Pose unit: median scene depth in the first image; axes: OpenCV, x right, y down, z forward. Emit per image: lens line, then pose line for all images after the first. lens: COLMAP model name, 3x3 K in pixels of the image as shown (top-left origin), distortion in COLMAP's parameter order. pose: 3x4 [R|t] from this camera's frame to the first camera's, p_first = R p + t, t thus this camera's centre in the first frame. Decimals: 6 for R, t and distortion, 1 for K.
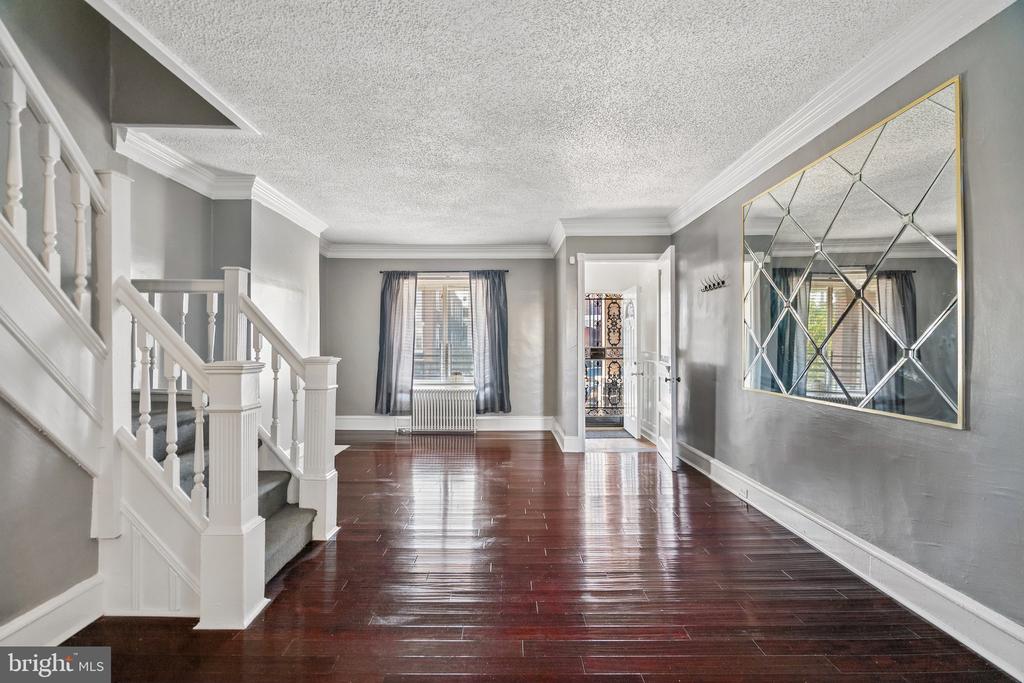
lens RADIAL K [[468.5, 0, 508.2], [0, 468.5, 339.6], [0, 0, 1]] dist [-0.010236, 0.001491]
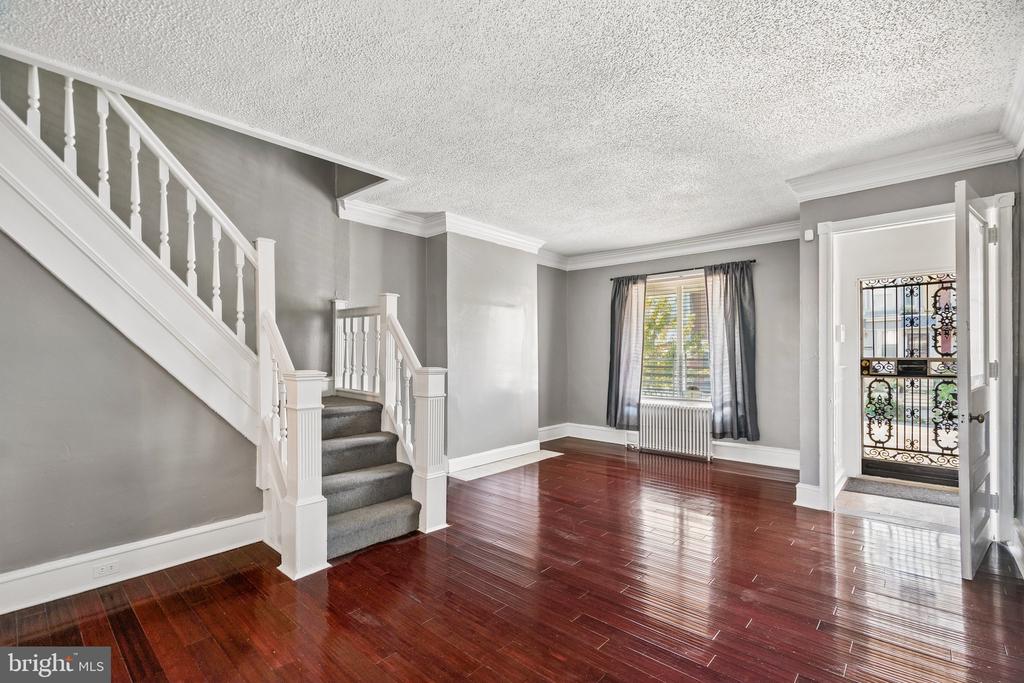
lens RADIAL K [[468.5, 0, 502.6], [0, 468.5, 354.9], [0, 0, 1]] dist [-0.010236, 0.001491]
pose [[0.735079, 0.000702, -0.677981, 0.222464], [0.010209, 0.999875, 0.012105, -0.002726], [0.677905, -0.015819, 0.734980, 0.139636]]
